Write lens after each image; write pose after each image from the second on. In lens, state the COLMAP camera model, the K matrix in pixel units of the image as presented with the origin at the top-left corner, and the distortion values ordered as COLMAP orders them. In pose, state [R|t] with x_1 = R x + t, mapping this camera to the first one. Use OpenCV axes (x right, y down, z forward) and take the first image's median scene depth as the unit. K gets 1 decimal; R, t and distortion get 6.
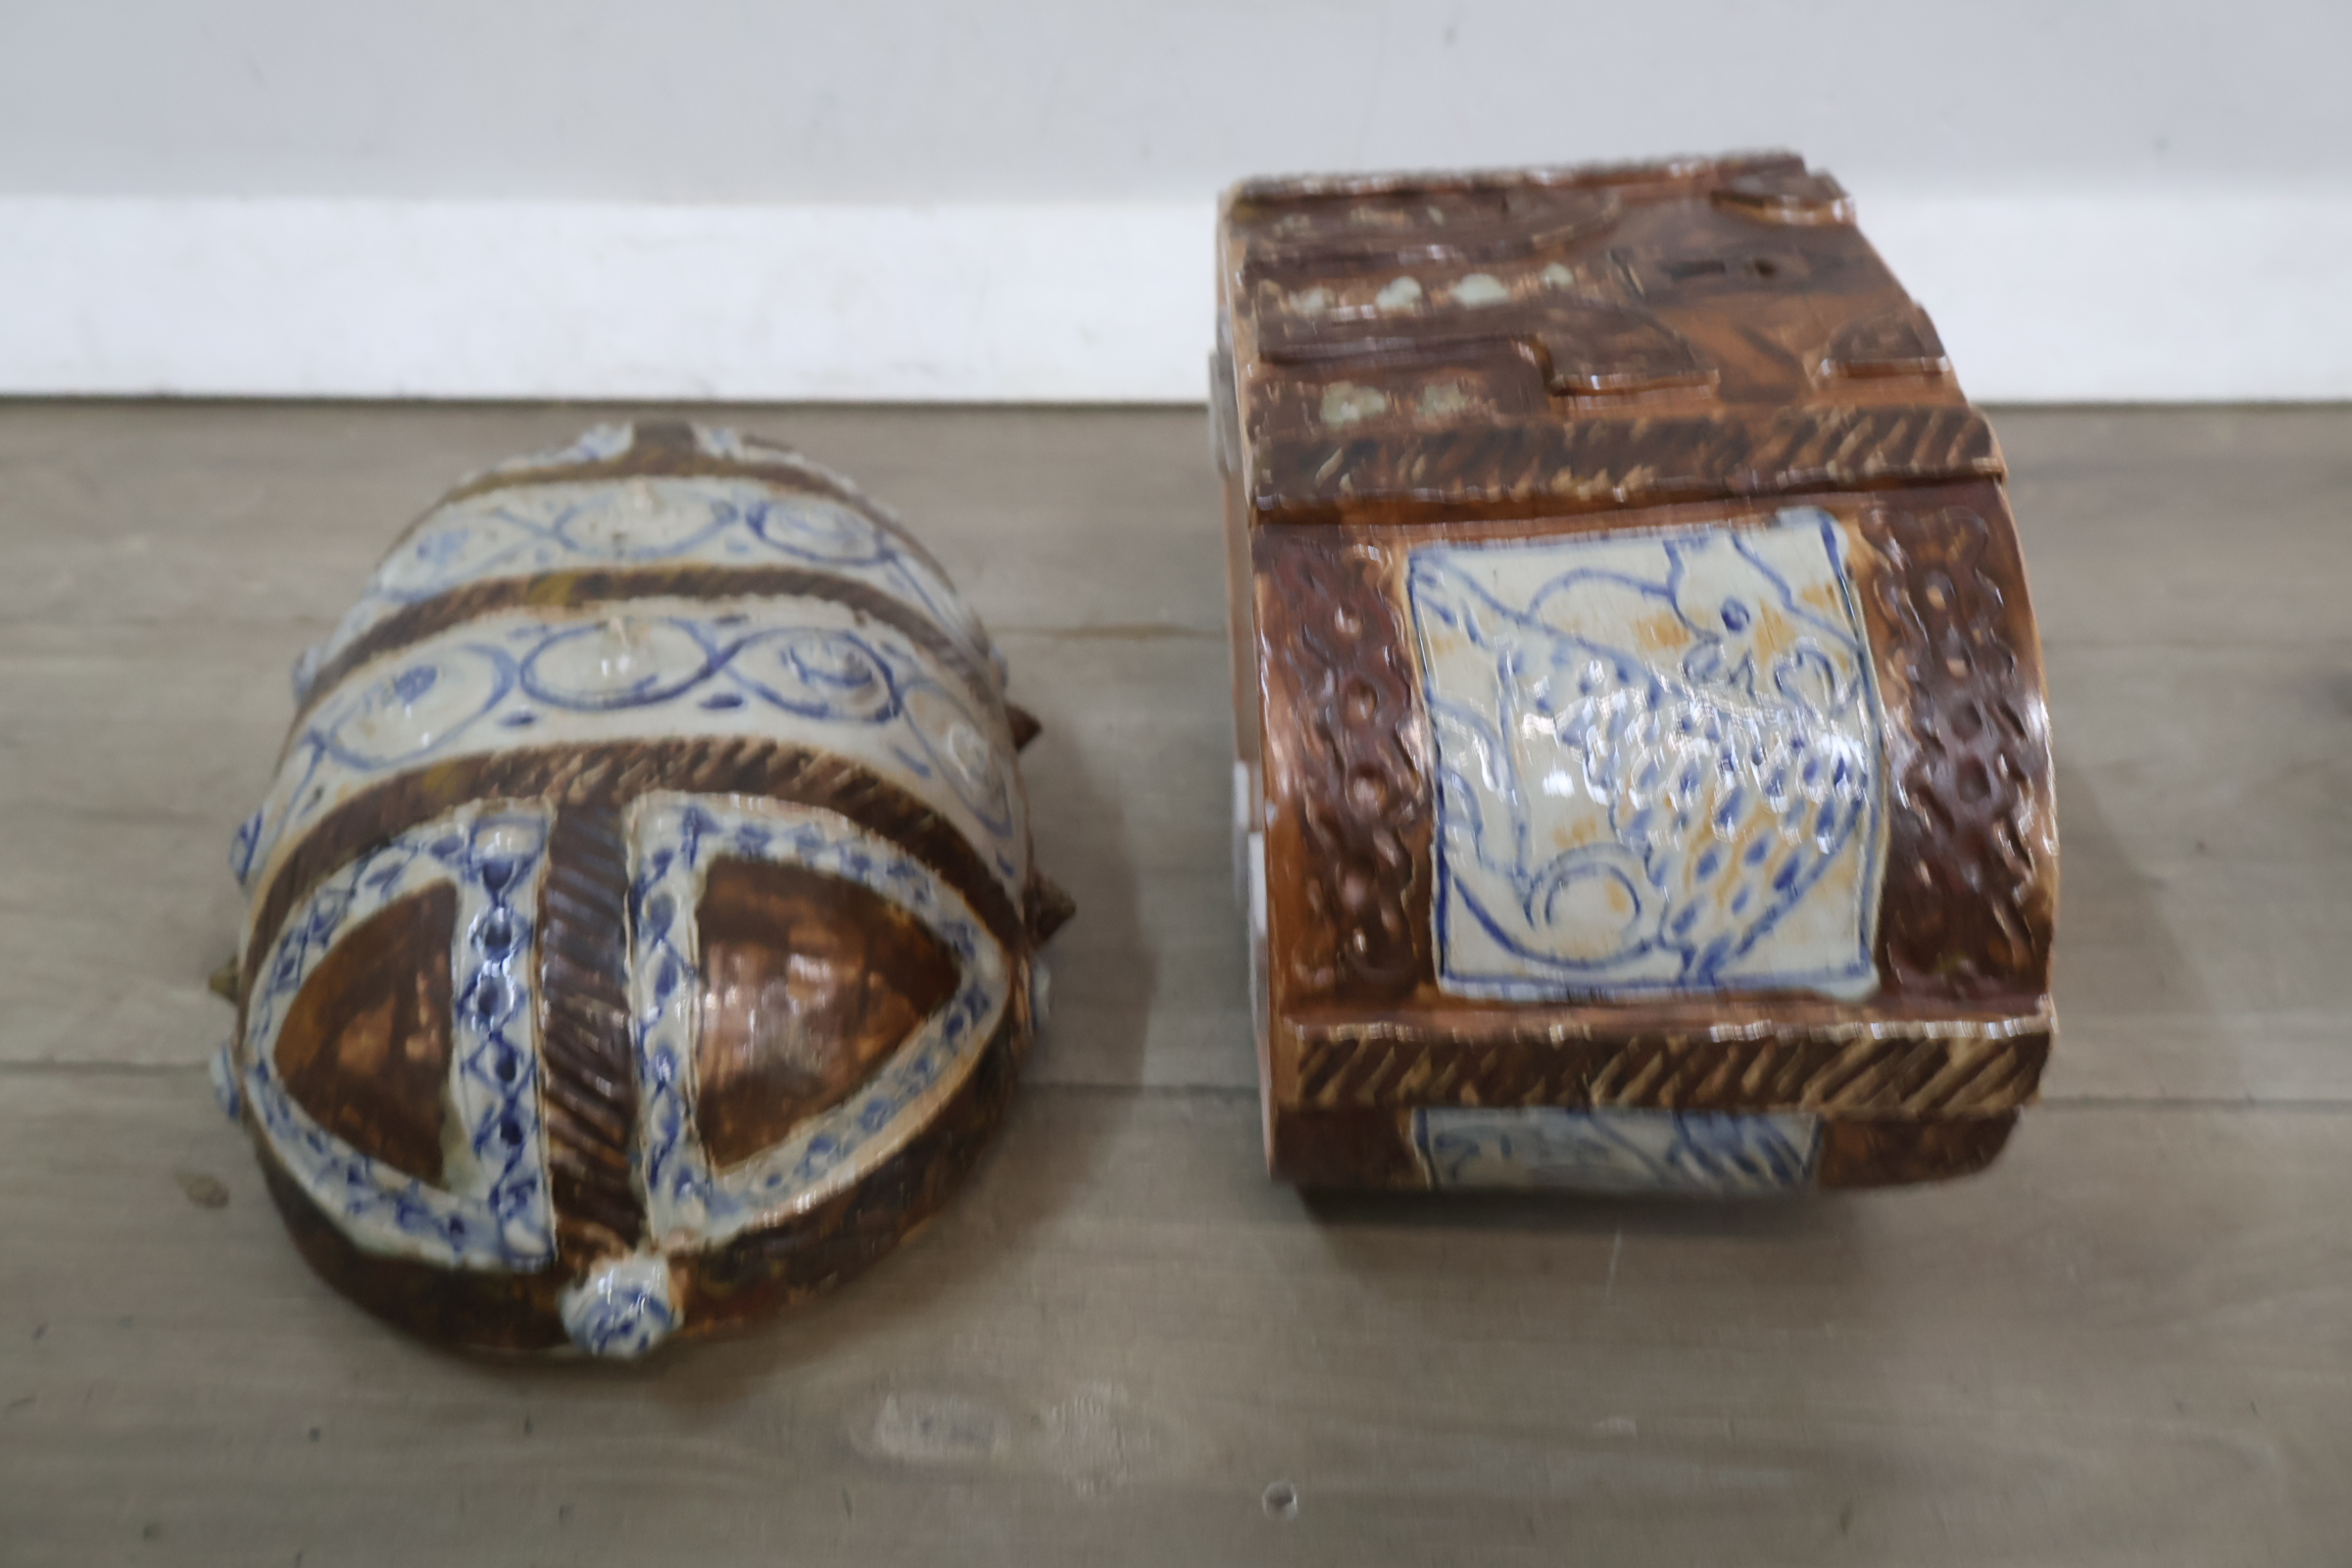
lens RADIAL K [[2026.9, 0, 1171.6], [0, 2026.9, 782.6], [0, 0, 1]] dist [-0.002137, -0.000282]
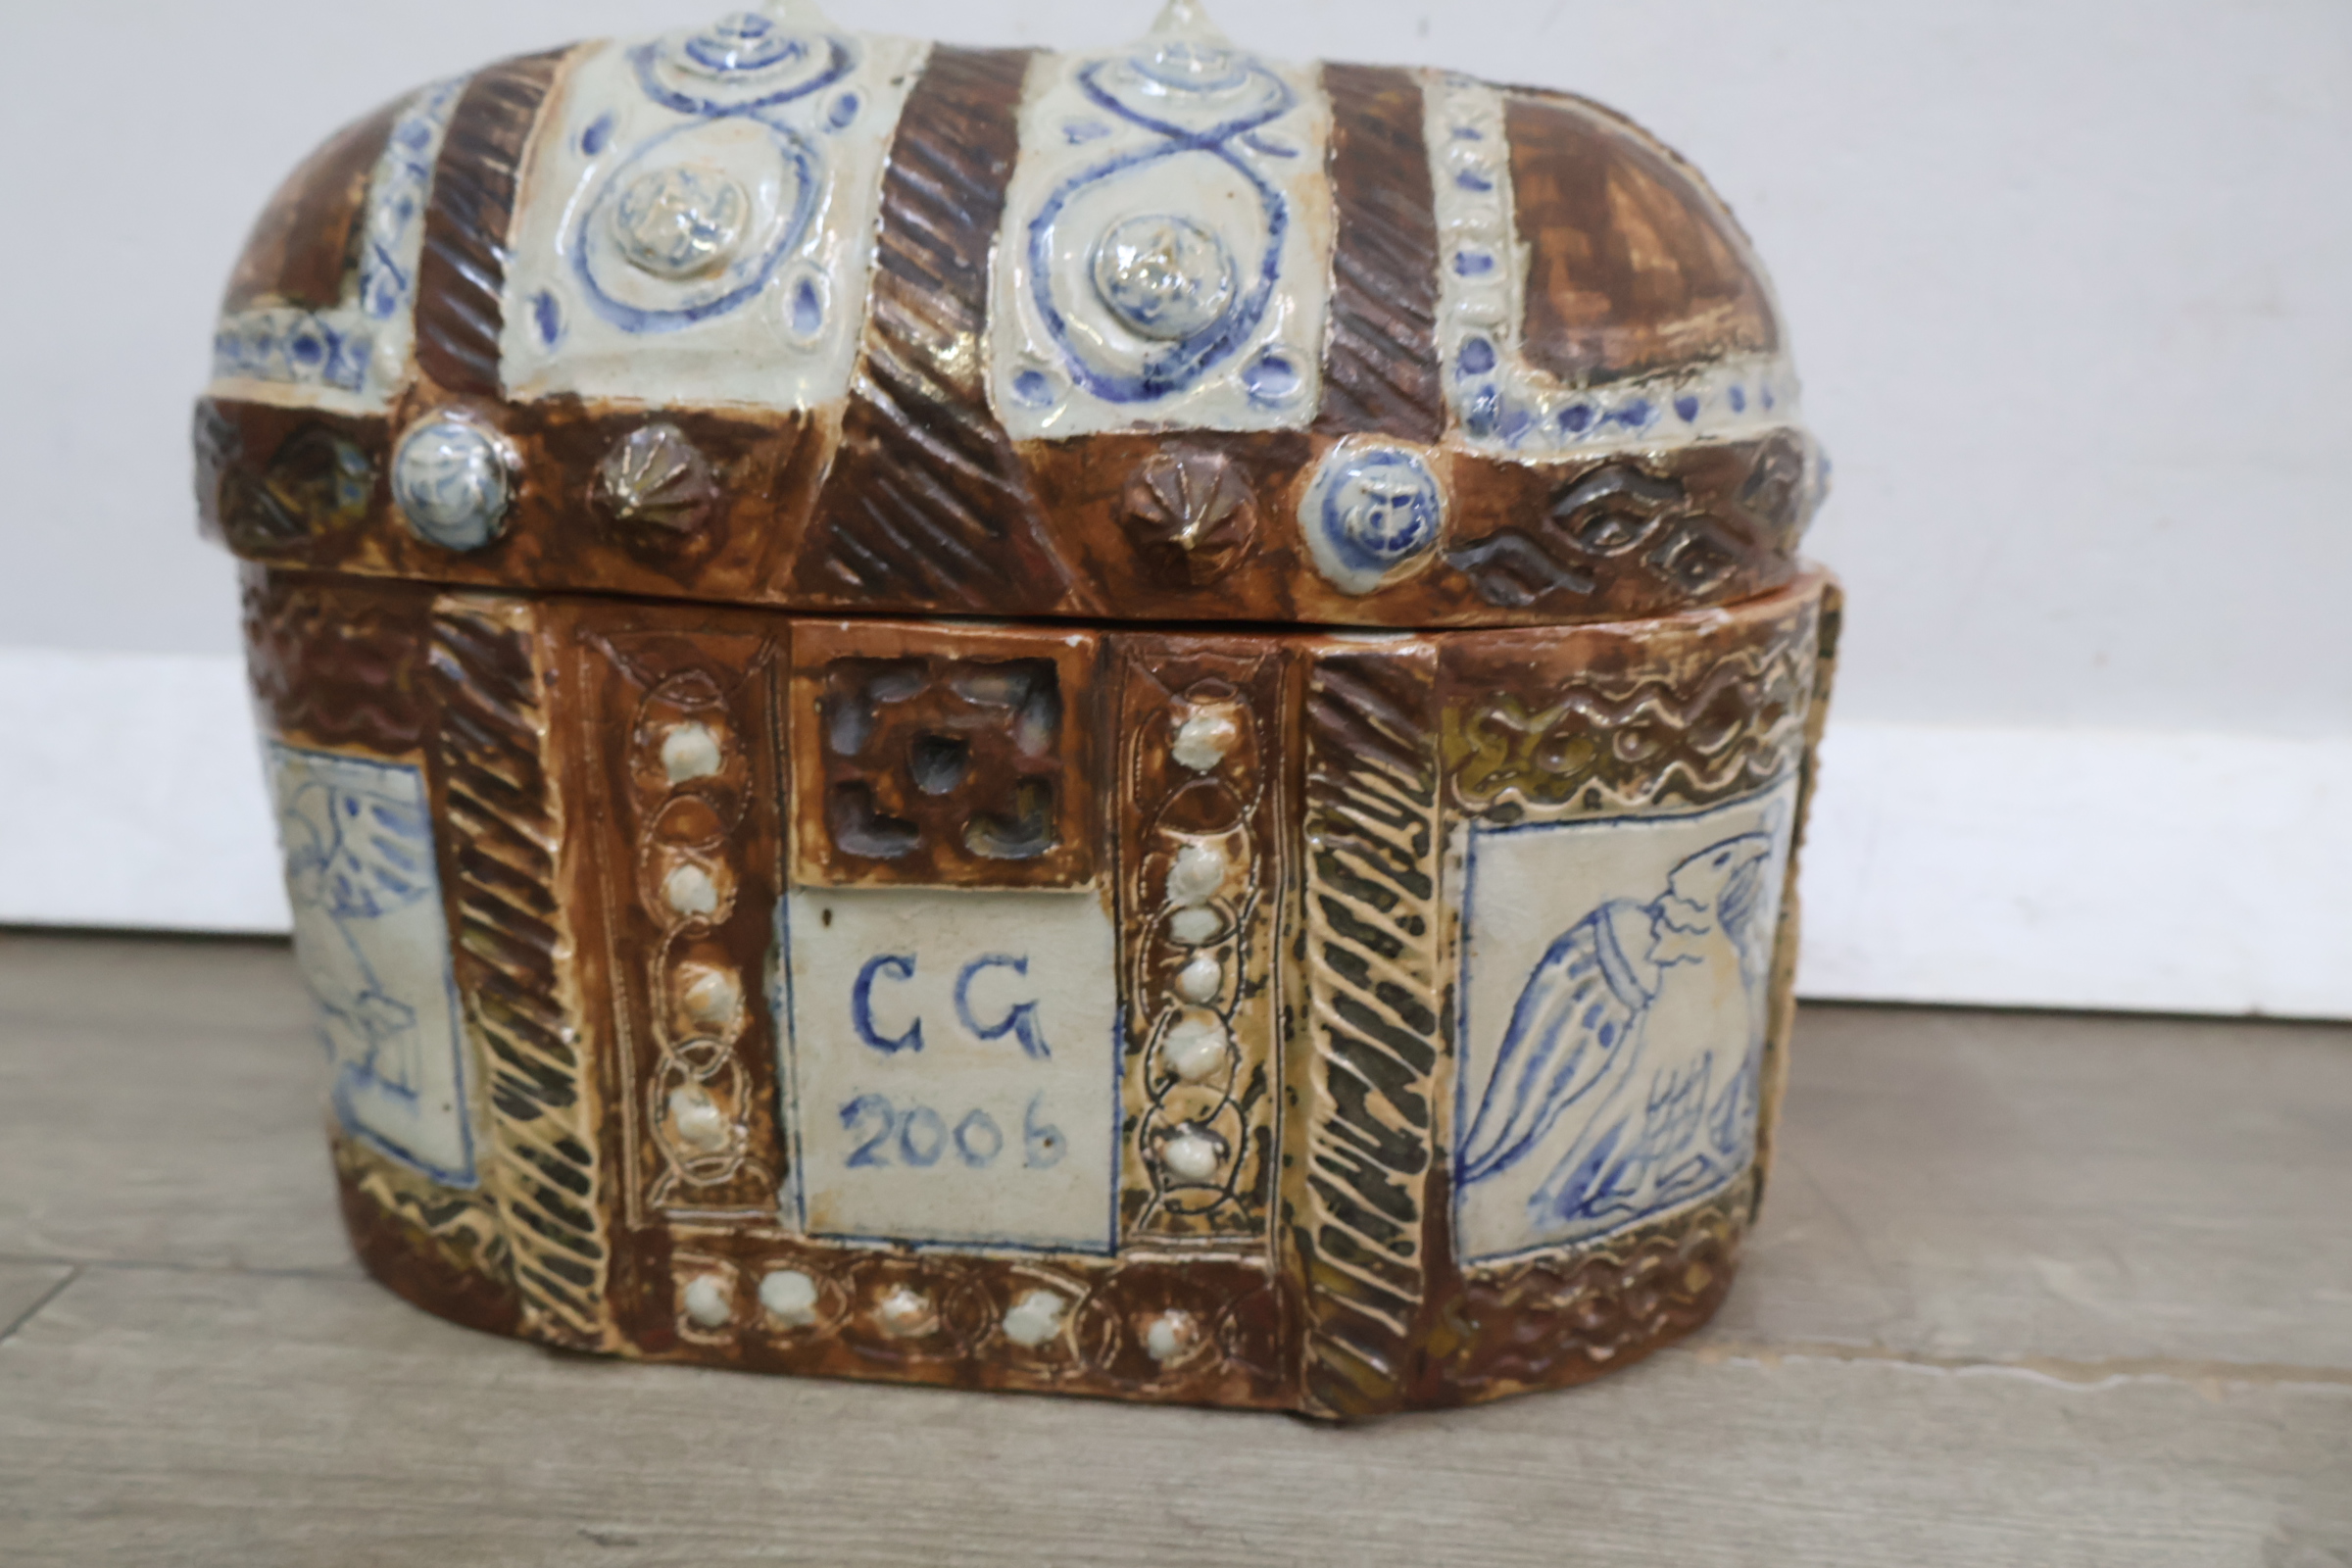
lens RADIAL K [[2104.3, 0, 1149.1], [0, 2104.3, 805.5], [0, 0, 1]] dist [0.011946, -0.003038]
pose [[-0.201391, 0.262367, -0.943719, 0.672174], [-0.571442, 0.751040, 0.330746, -0.212280], [0.795547, 0.605890, -0.001325, 1.438486]]
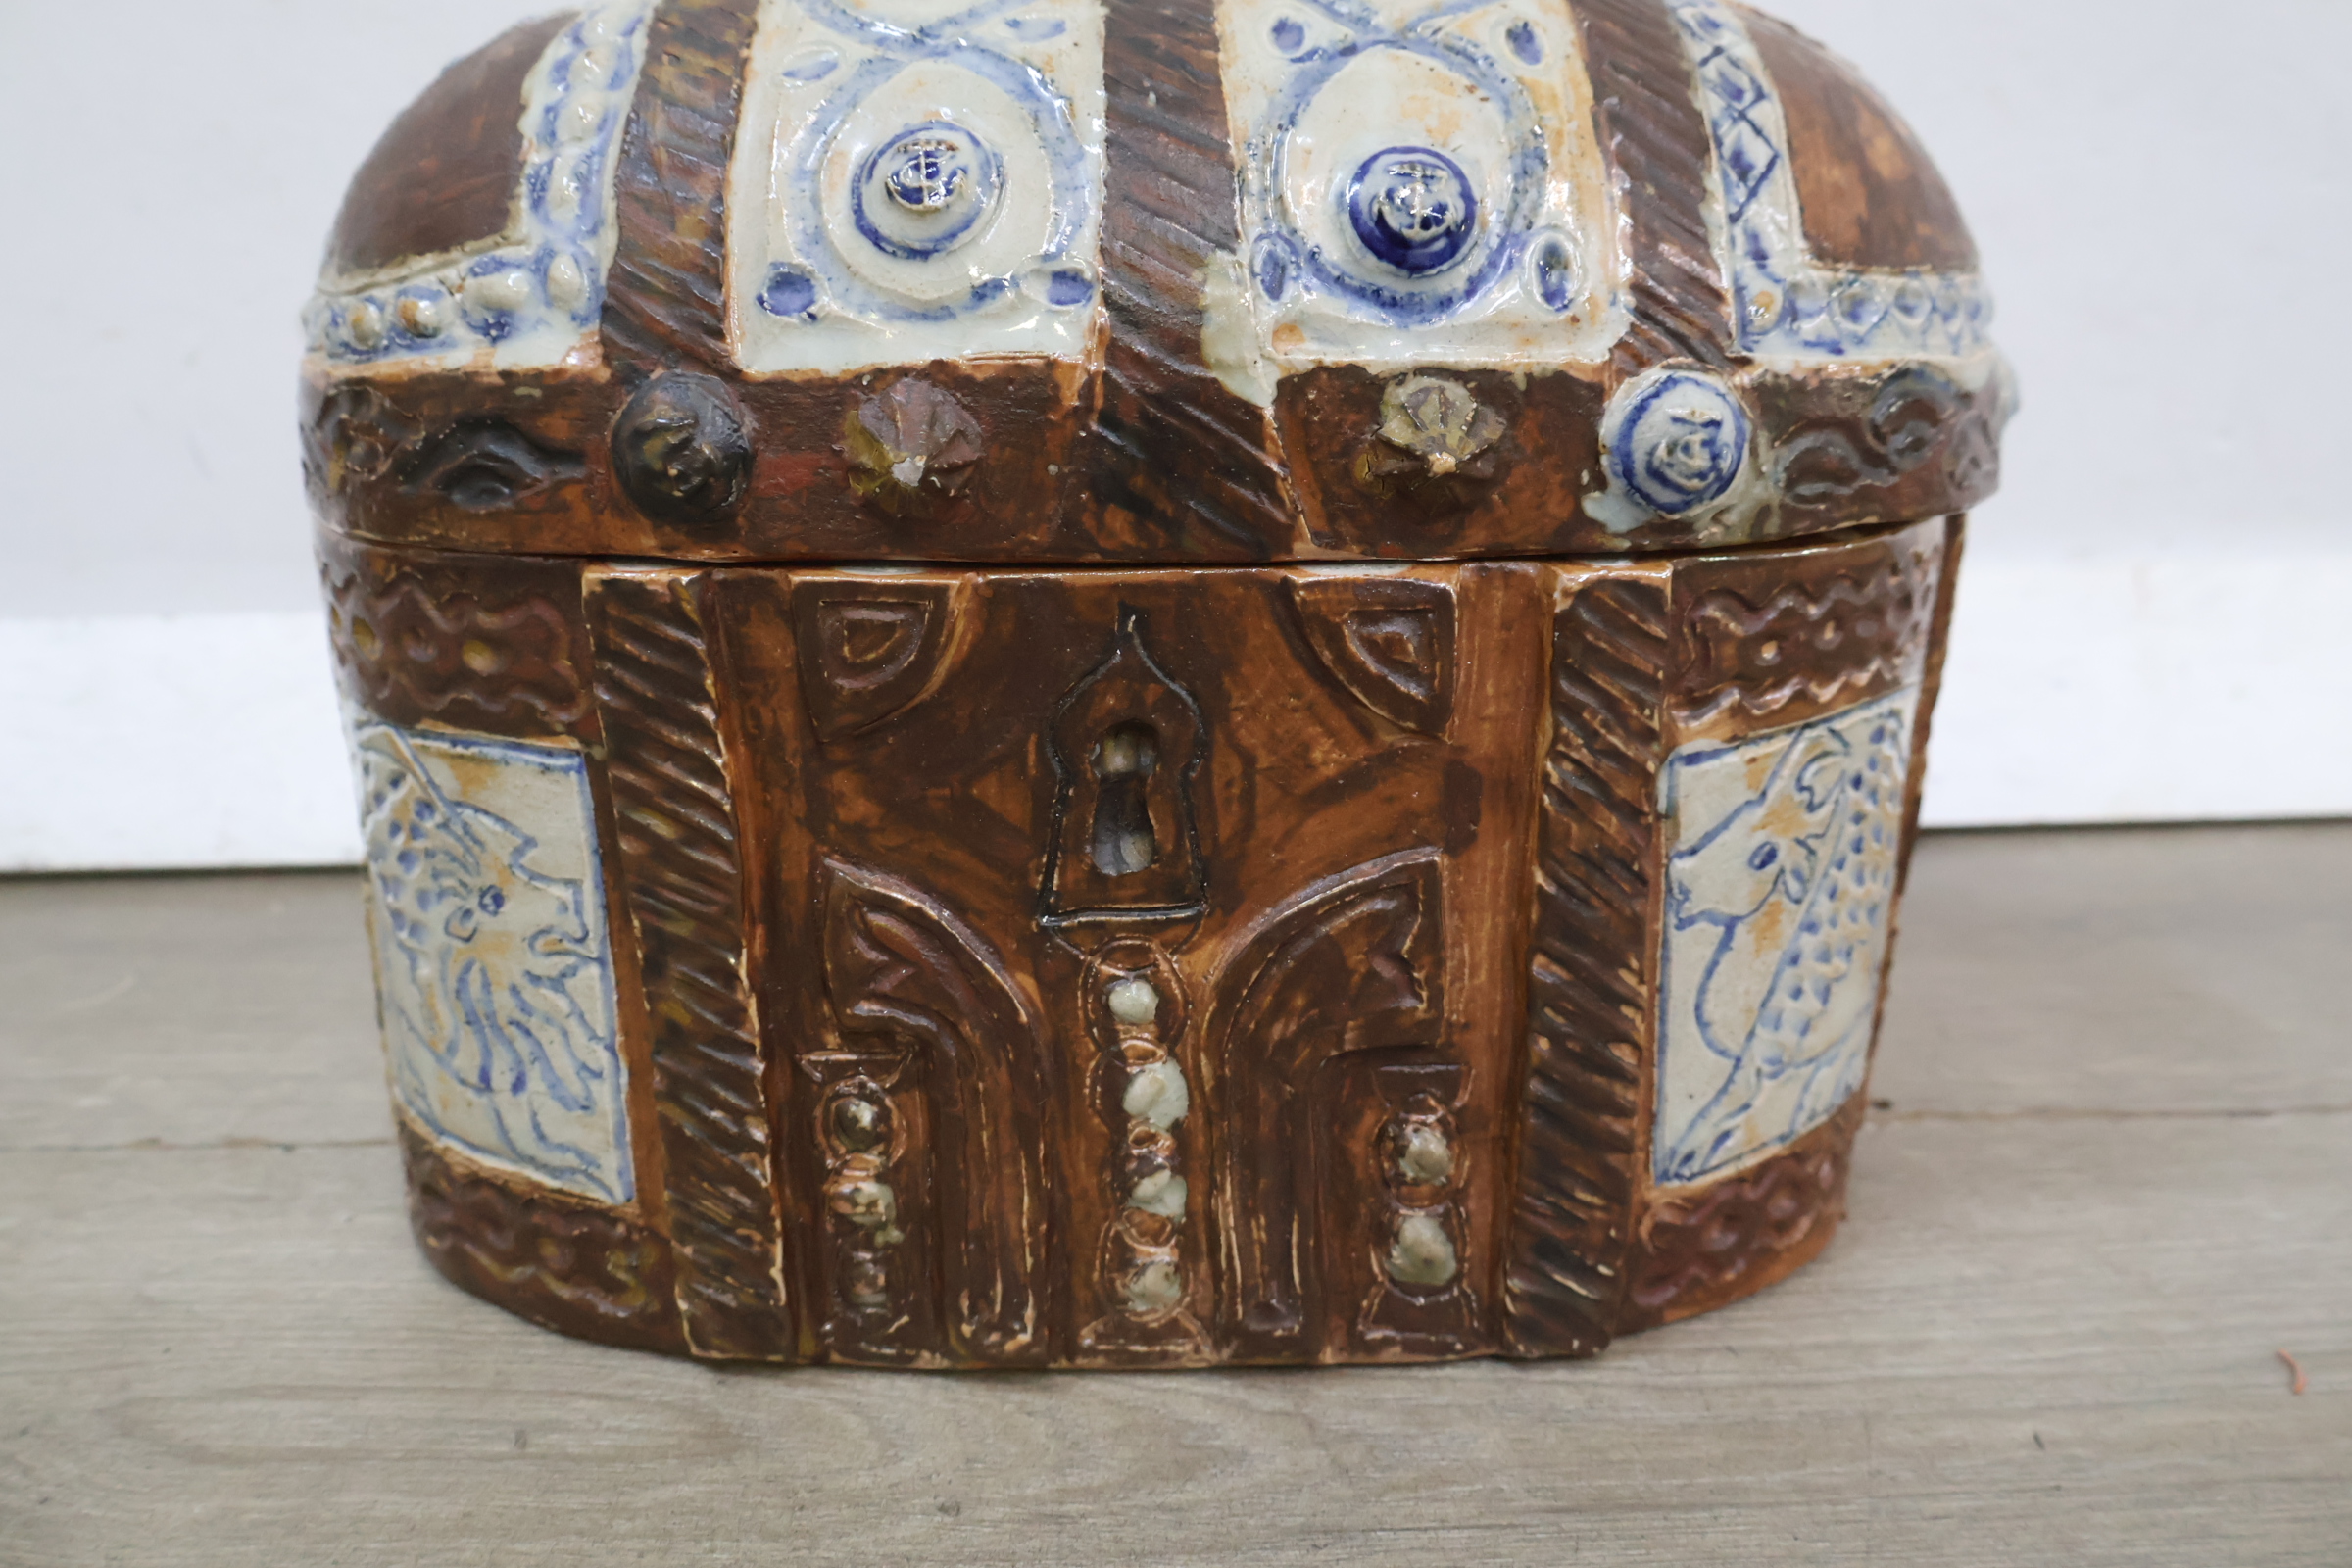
lens RADIAL K [[2058.5, 0, 1175.6], [0, 2058.5, 781.3], [0, 0, 1]] dist [0.009382, 0.008948]
pose [[0.157876, -0.293355, 0.942878, -1.275590], [0.569937, 0.806822, 0.155594, 0.039267], [-0.806379, 0.512816, 0.294572, 1.080196]]
